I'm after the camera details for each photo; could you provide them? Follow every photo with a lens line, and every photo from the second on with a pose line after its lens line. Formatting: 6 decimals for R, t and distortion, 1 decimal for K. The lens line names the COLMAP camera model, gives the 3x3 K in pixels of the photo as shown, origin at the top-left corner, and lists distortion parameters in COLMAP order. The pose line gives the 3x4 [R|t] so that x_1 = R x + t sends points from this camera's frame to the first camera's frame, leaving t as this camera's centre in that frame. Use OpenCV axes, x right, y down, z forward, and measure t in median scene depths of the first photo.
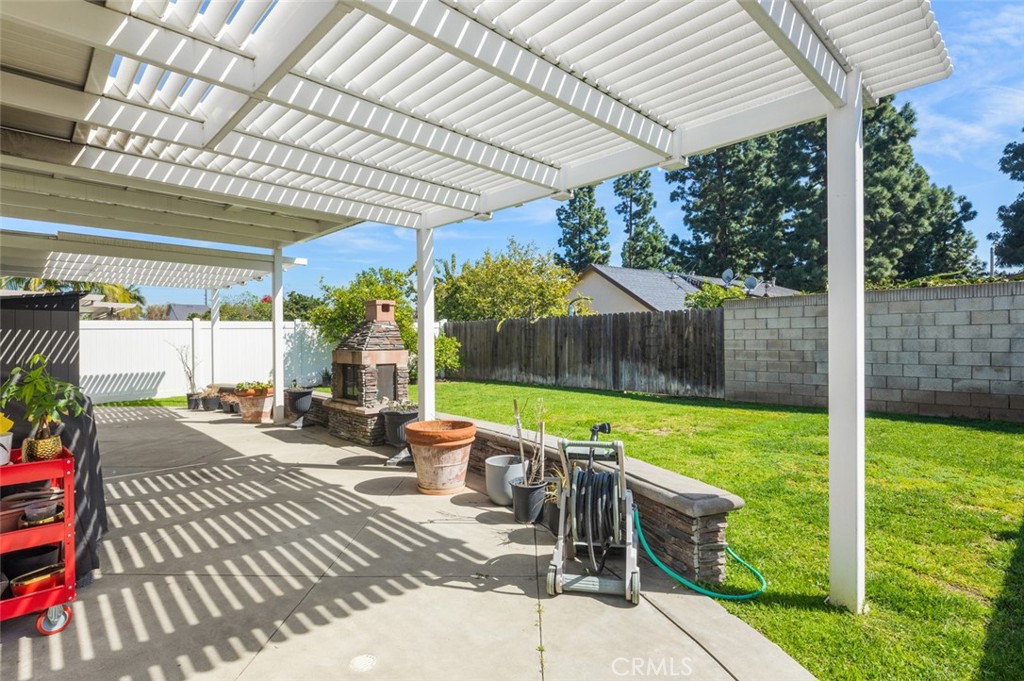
lens RADIAL K [[501.4, 0, 495.1], [0, 501.4, 337.4], [0, 0, 1]] dist [0.028163, -0.001946]
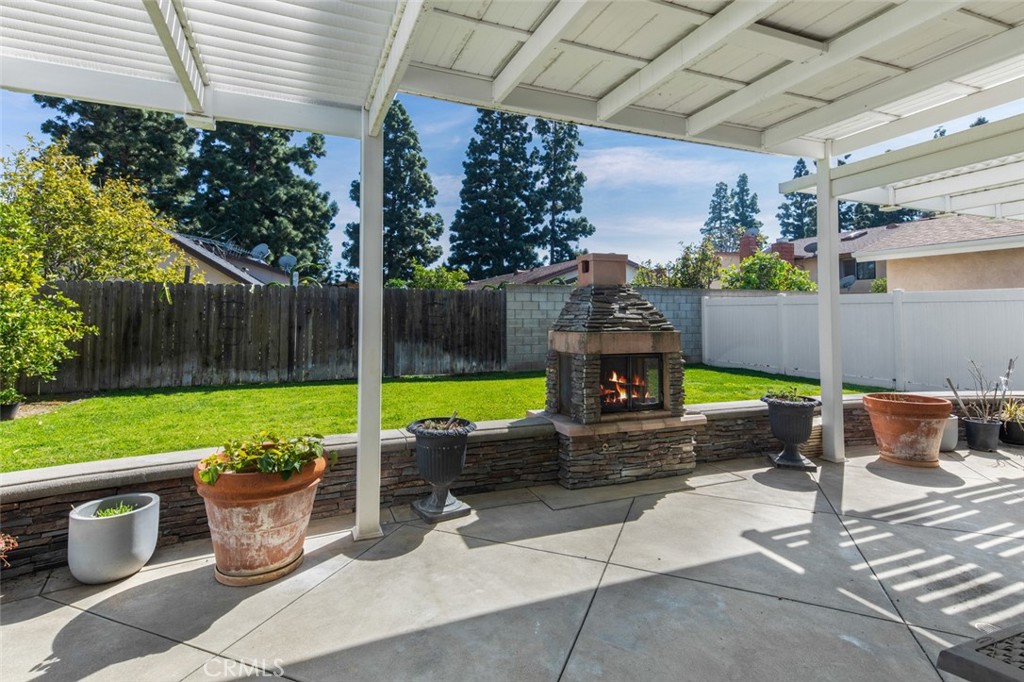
lens RADIAL K [[501.4, 0, 508.5], [0, 501.4, 304.5], [0, 0, 1]] dist [0.028163, -0.001946]
pose [[0.362803, 0.031386, 0.931337, -0.549263], [-0.006391, 0.999493, -0.031194, 0.007562], [-0.931844, 0.005365, 0.362820, 0.545832]]
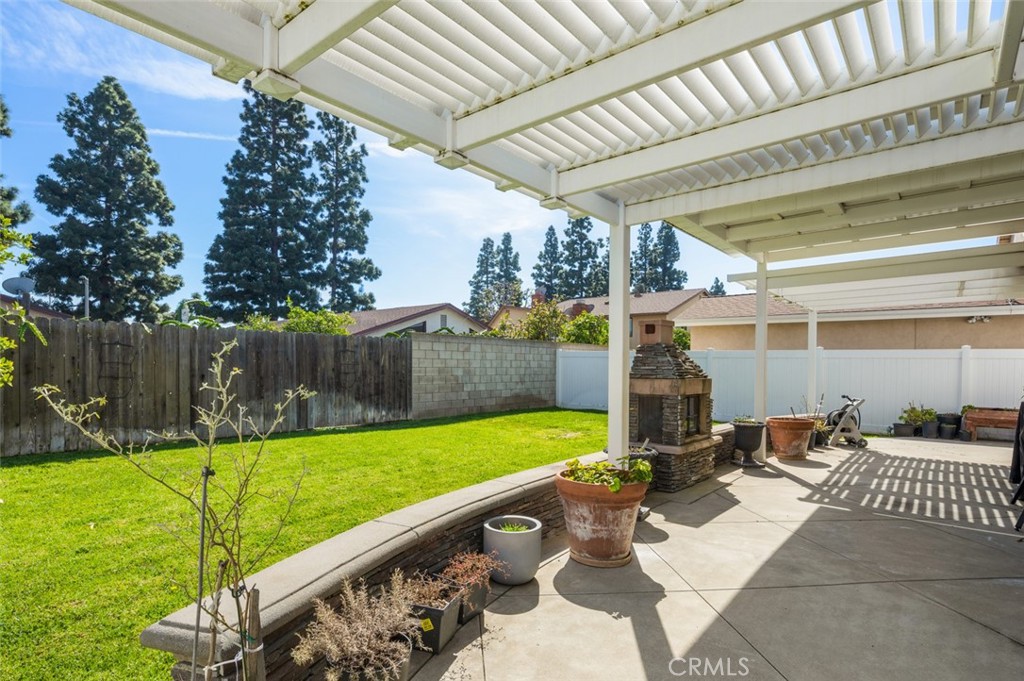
lens RADIAL K [[527.0, 0, 504.1], [0, 527.0, 377.0], [0, 0, 1]] dist [0.012370, -0.003689]
pose [[-0.112749, -0.013241, 0.993535, -0.690770], [-0.011158, 0.999865, 0.012060, 0.009660], [-0.993561, -0.009726, -0.112882, 0.861055]]
